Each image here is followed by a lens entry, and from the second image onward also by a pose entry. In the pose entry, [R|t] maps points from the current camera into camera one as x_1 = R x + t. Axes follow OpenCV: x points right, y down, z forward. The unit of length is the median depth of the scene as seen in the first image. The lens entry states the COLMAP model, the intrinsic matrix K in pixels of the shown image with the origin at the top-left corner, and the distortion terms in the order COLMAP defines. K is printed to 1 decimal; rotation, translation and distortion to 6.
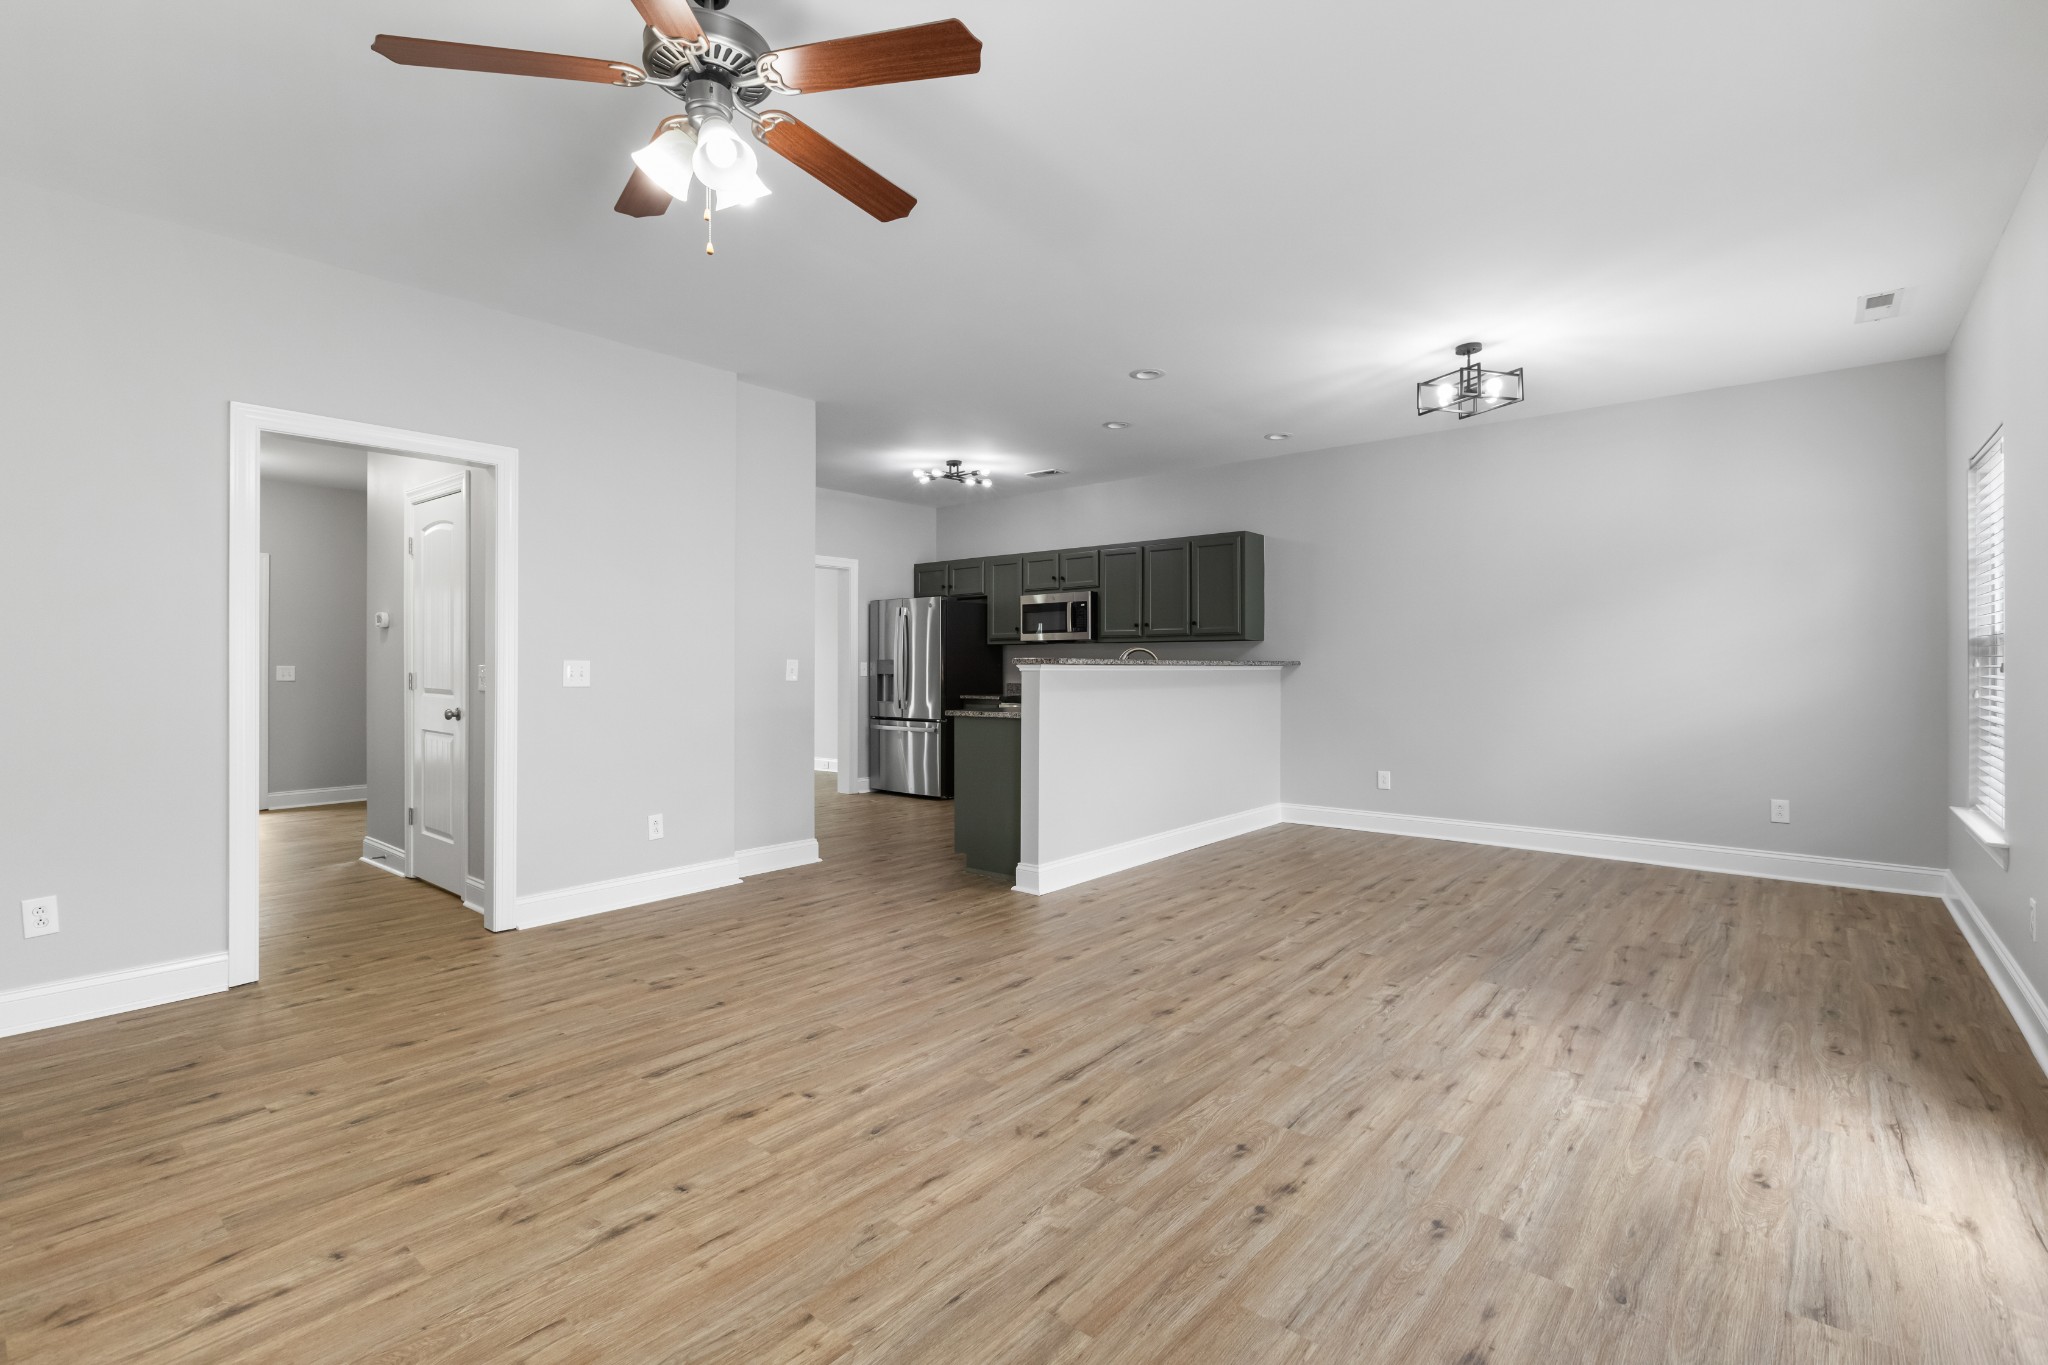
lens RADIAL K [[932.3, 0, 1012.6], [0, 932.3, 627.3], [0, 0, 1]] dist [-0.002496, -0.001356]
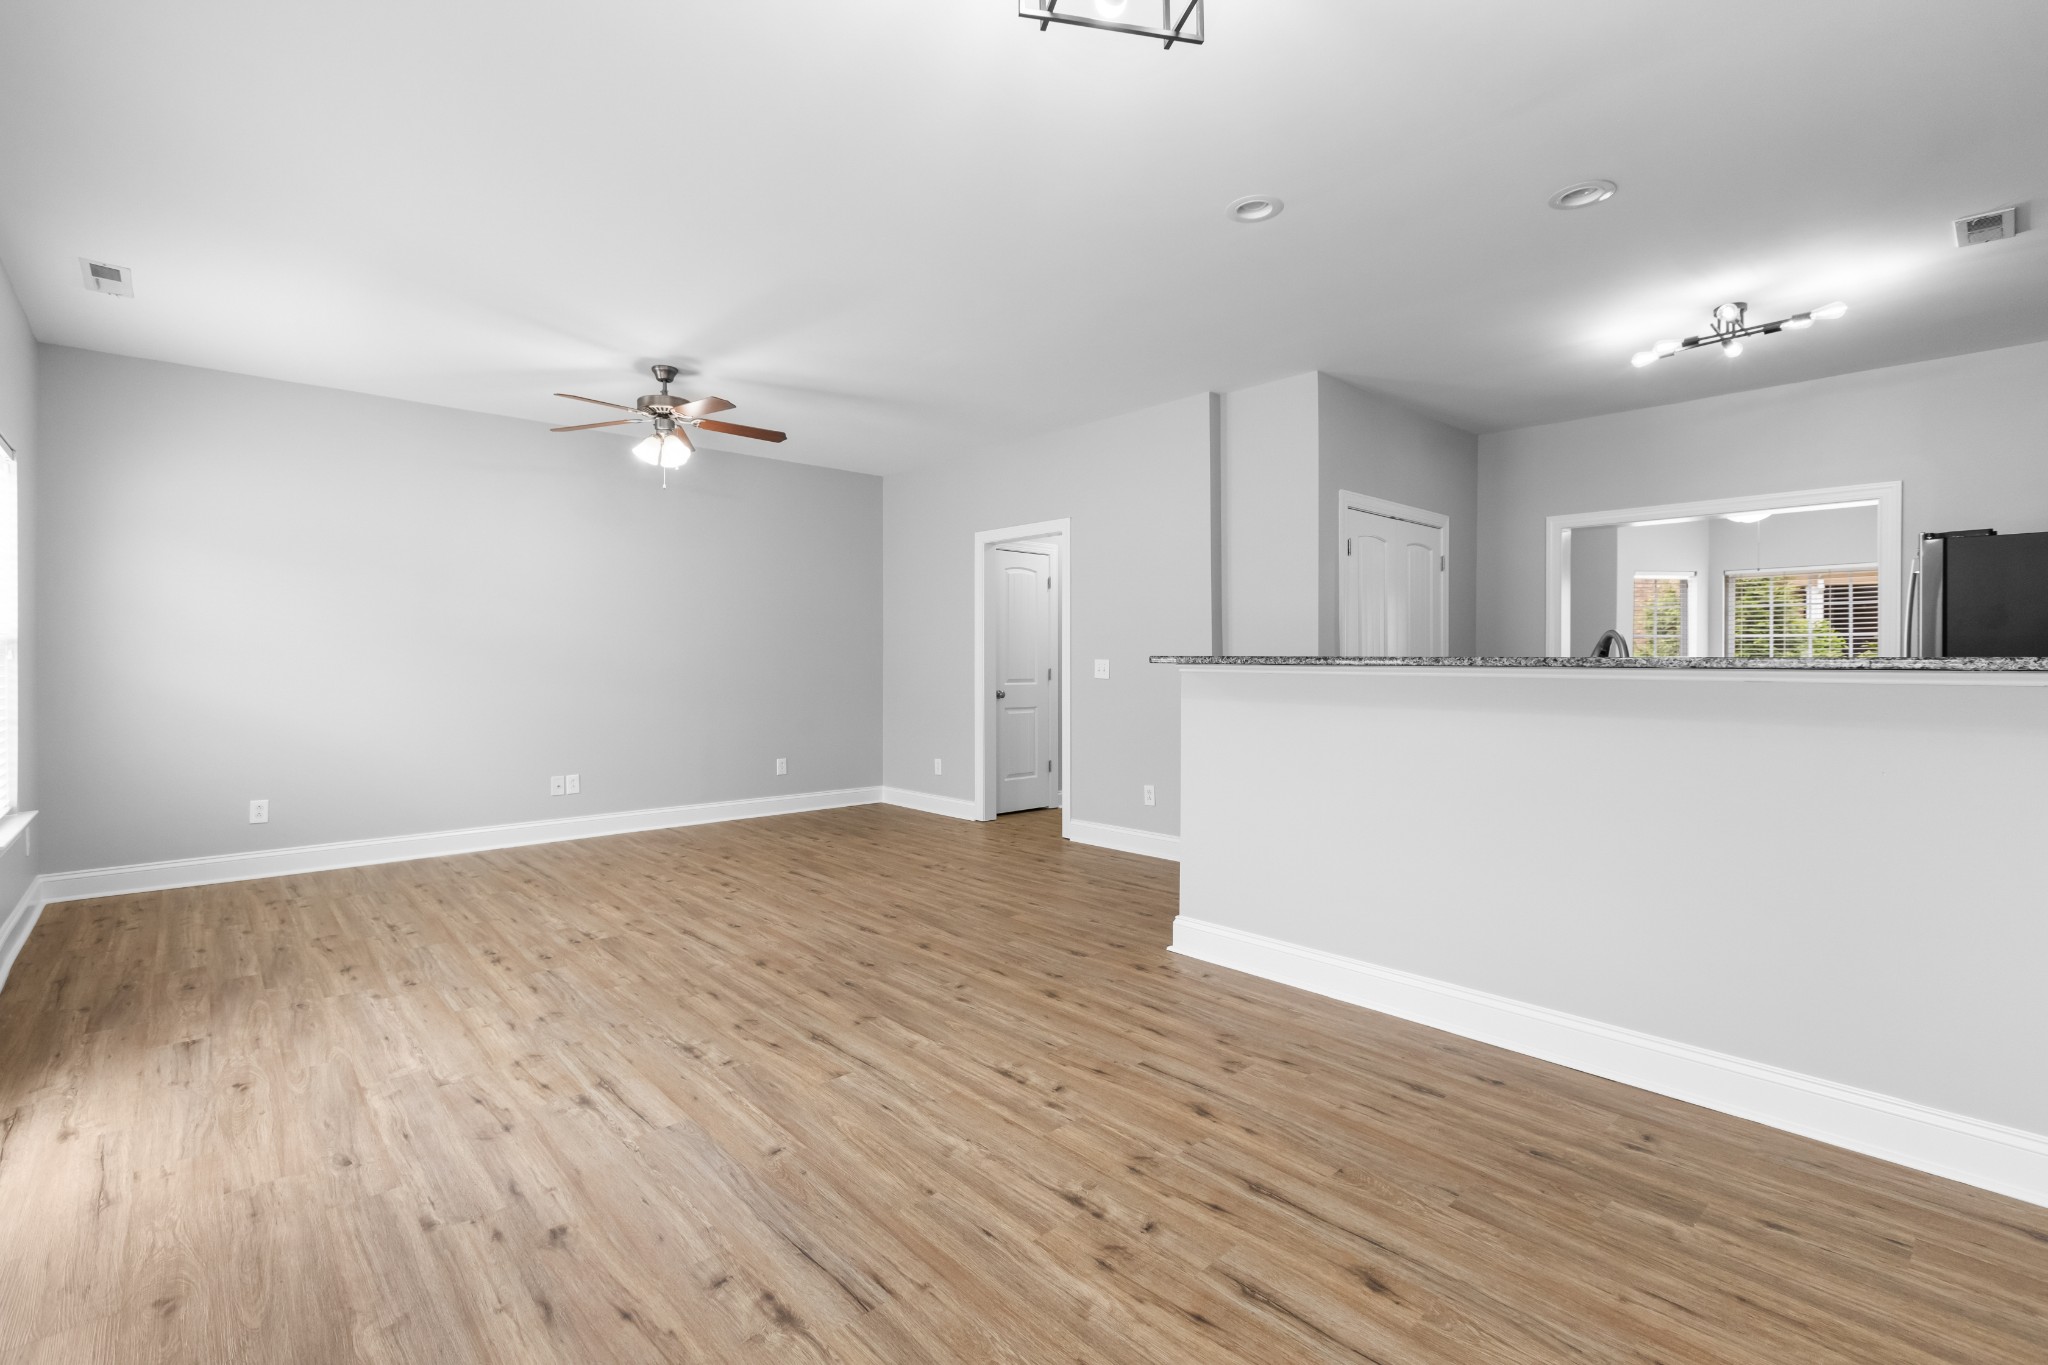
lens RADIAL K [[929.2, 0, 1018.1], [0, 929.2, 661.6], [0, 0, 1]] dist [0.001556, -0.001543]
pose [[-0.128081, 0.001303, -0.991763, 1.176763], [0.037830, 0.999278, -0.003572, 0.047955], [0.991042, -0.037976, -0.128038, 1.366427]]
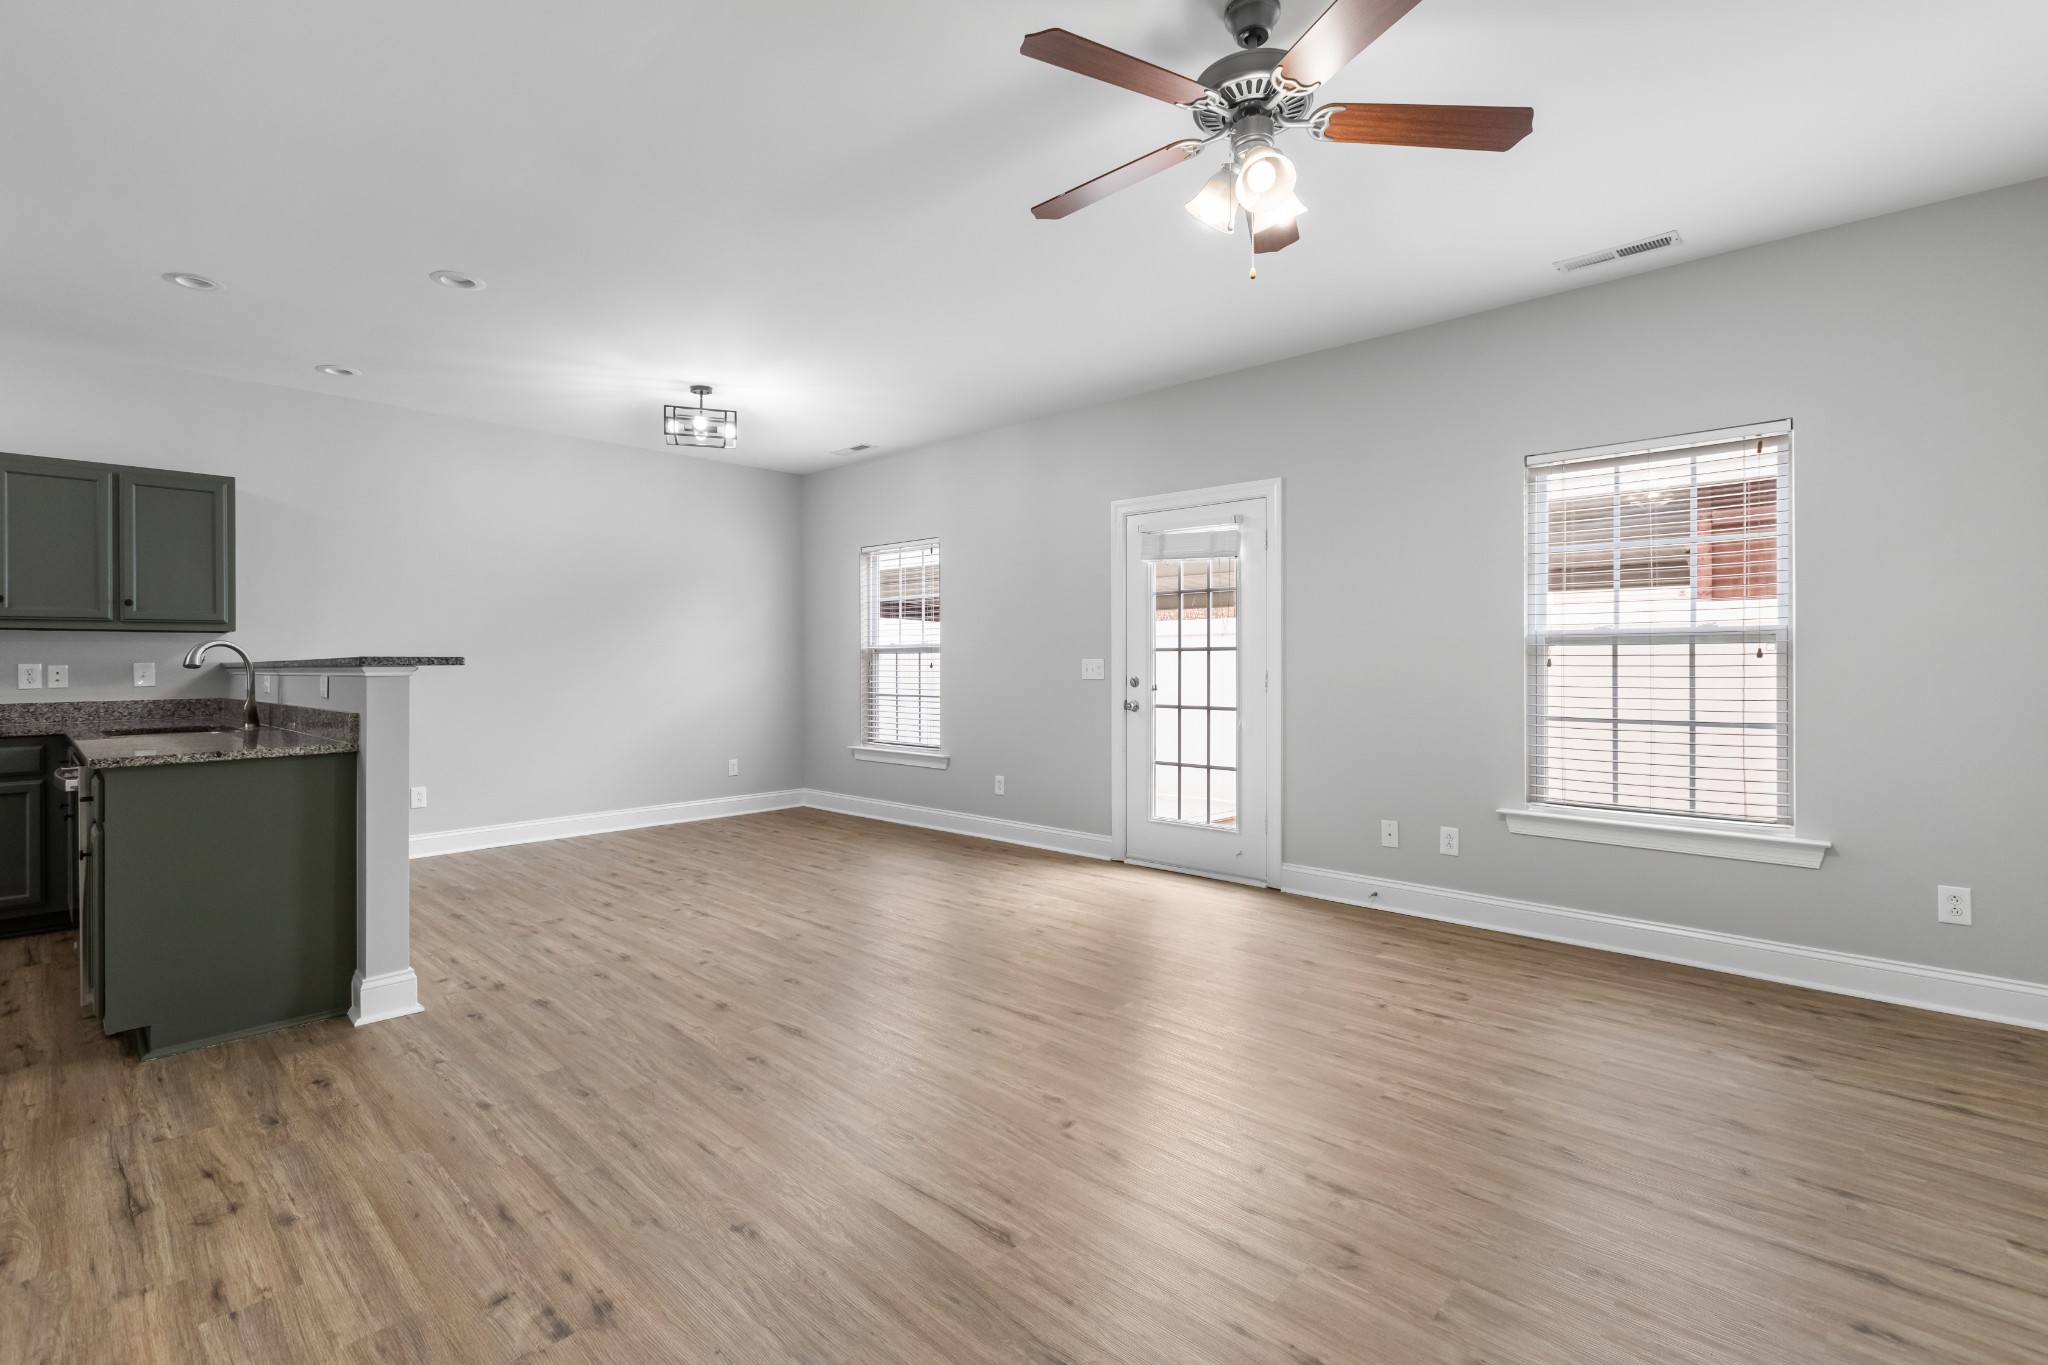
lens RADIAL K [[929.2, 0, 1018.1], [0, 929.2, 661.6], [0, 0, 1]] dist [0.001556, -0.001543]
pose [[0.047410, -0.000352, 0.998875, -0.864028], [-0.036553, 0.999330, 0.002087, 0.025752], [-0.998206, -0.036611, 0.047365, 0.761678]]
